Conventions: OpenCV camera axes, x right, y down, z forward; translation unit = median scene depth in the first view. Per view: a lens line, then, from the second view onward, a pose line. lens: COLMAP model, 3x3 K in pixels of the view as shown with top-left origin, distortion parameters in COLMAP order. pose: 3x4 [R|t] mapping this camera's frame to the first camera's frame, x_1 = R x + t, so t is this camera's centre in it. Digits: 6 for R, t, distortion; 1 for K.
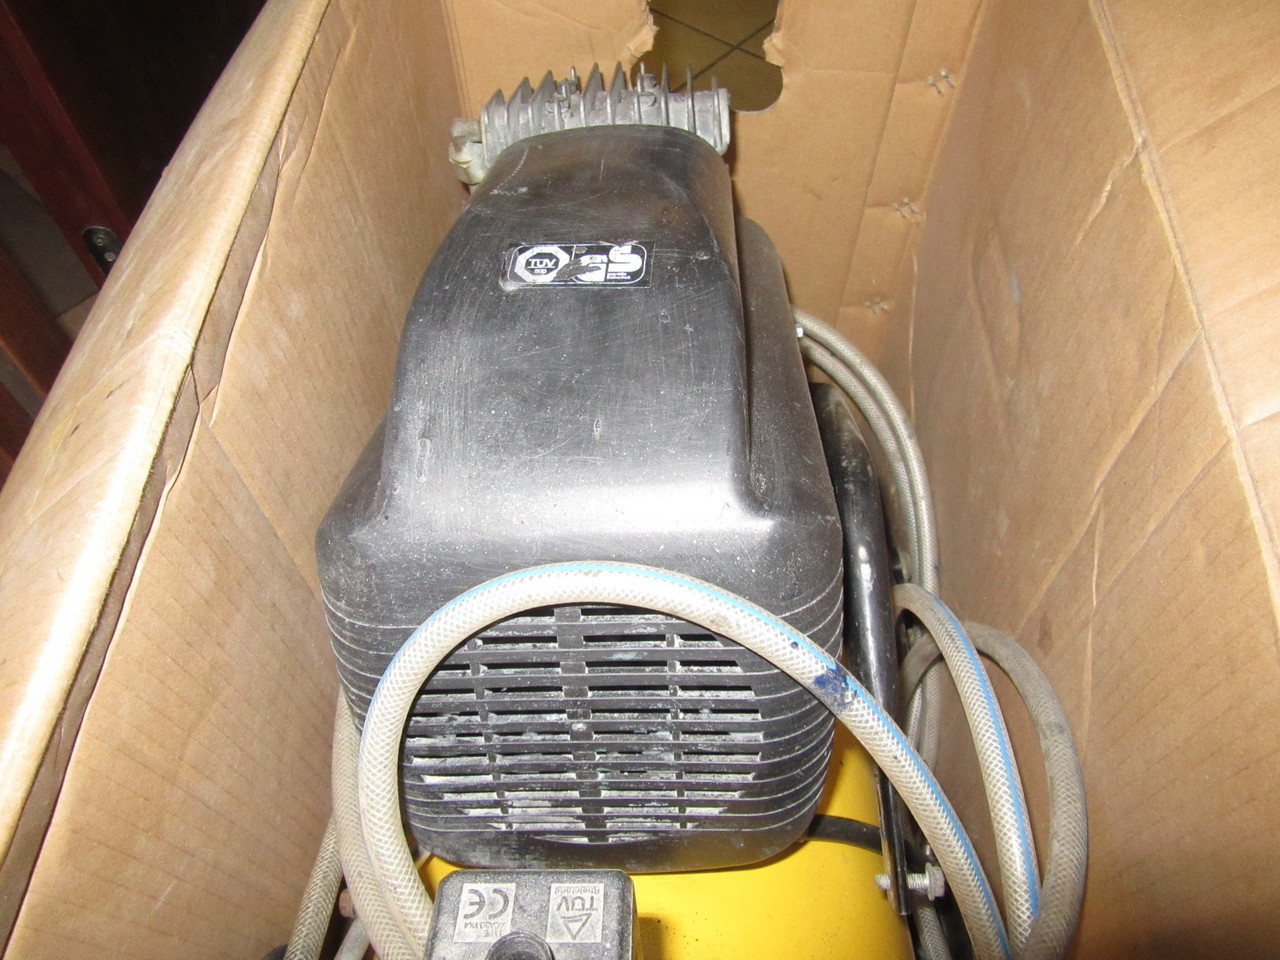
lens RADIAL K [[936.9, 0, 640.0], [0, 936.9, 480.0], [0, 0, 1]] dist [-0.013231, -0.013241]
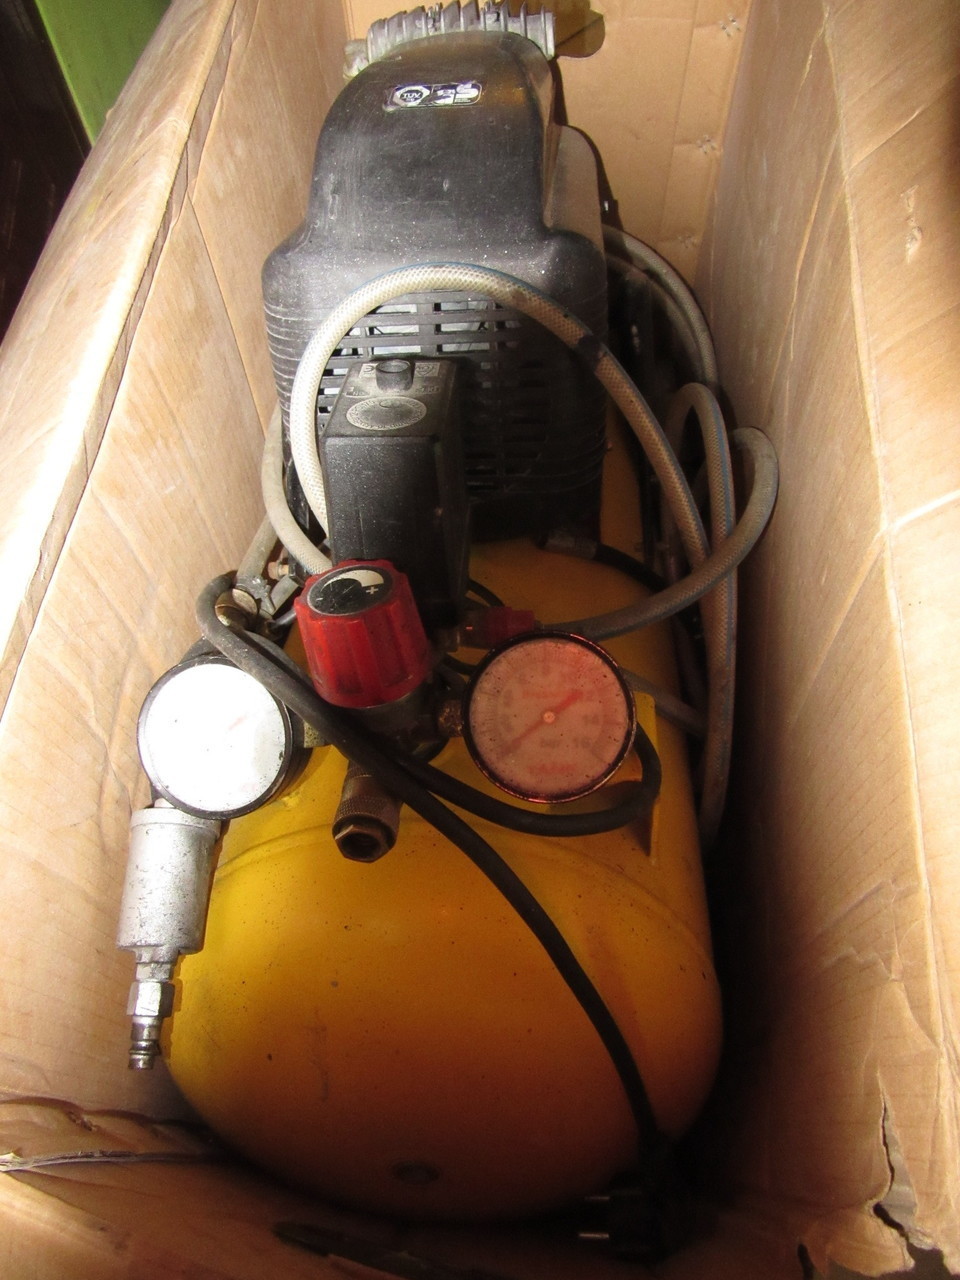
lens RADIAL K [[936.9, 0, 473.3], [0, 936.9, 643.8], [0, 0, 1]] dist [-0.013231, -0.013241]
pose [[0.999192, 0.020519, -0.034567, 0.061950], [-0.017775, 0.996802, 0.077904, 0.515126], [0.036055, -0.077226, 0.996361, -0.531966]]
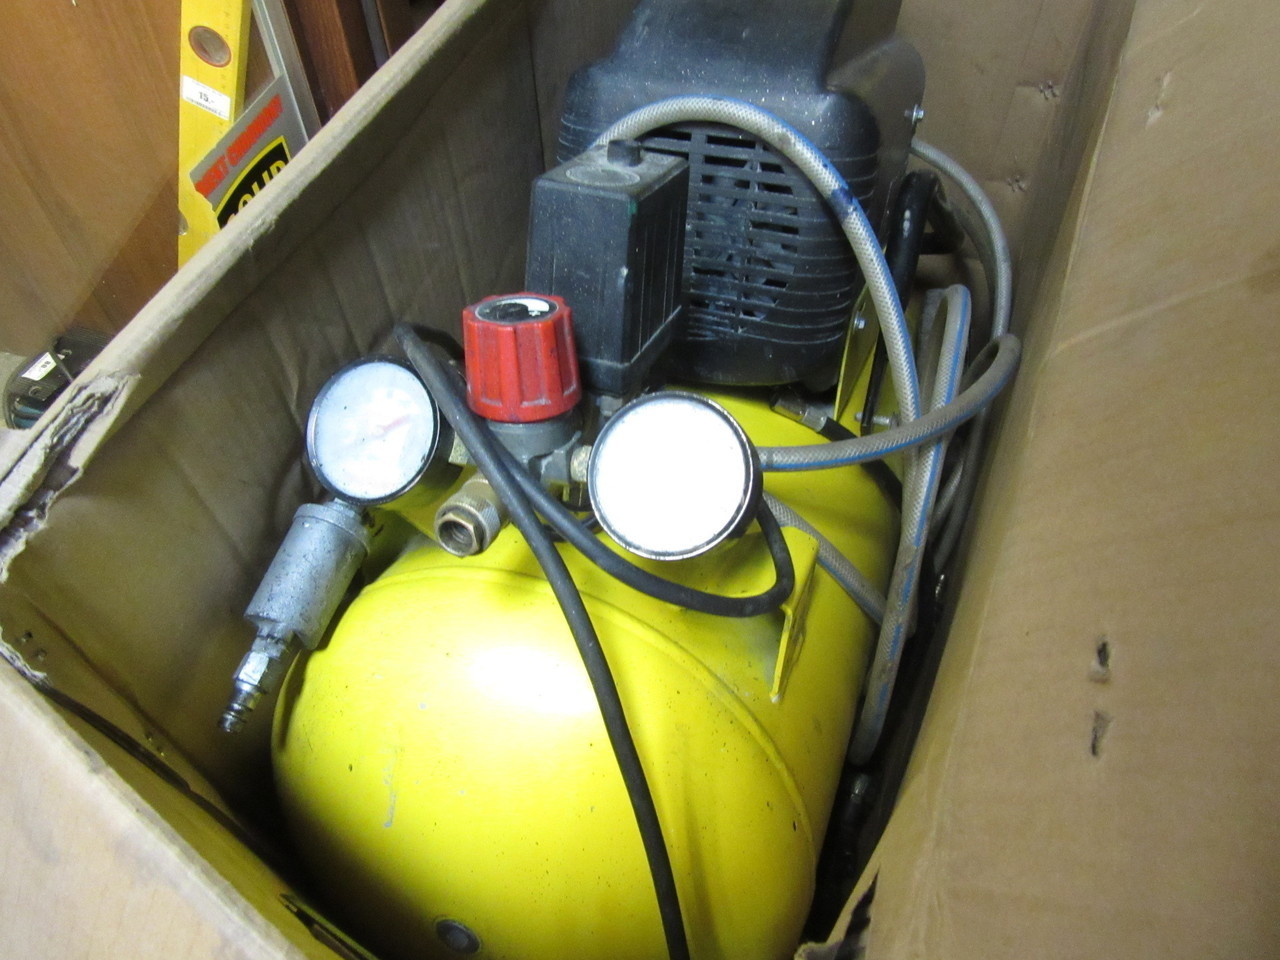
lens RADIAL K [[952.6, 0, 640.0], [0, 952.6, 480.0], [0, 0, 1]] dist [-0.029386, -0.004684]
pose [[0.947278, 0.256187, -0.192438, 0.268740], [-0.262743, 0.964825, -0.008913, 0.683412], [0.183386, 0.059005, 0.981269, -0.561863]]
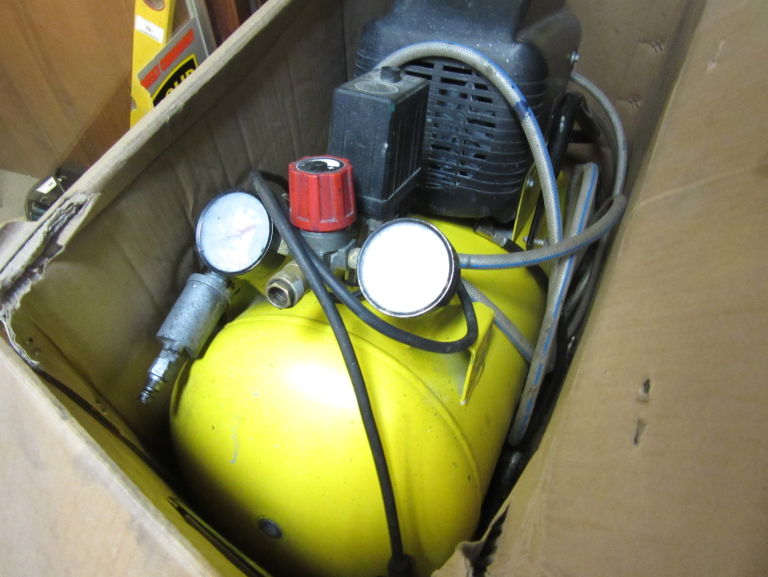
lens RADIAL K [[573.2, 0, 384.0], [0, 573.2, 288.5], [0, 0, 1]] dist [-0.033603, -0.000204]
pose [[0.925903, 0.313023, -0.211469, 0.296778], [-0.313896, 0.948973, 0.030325, 0.677668], [0.210171, 0.038301, 0.976914, -0.578933]]
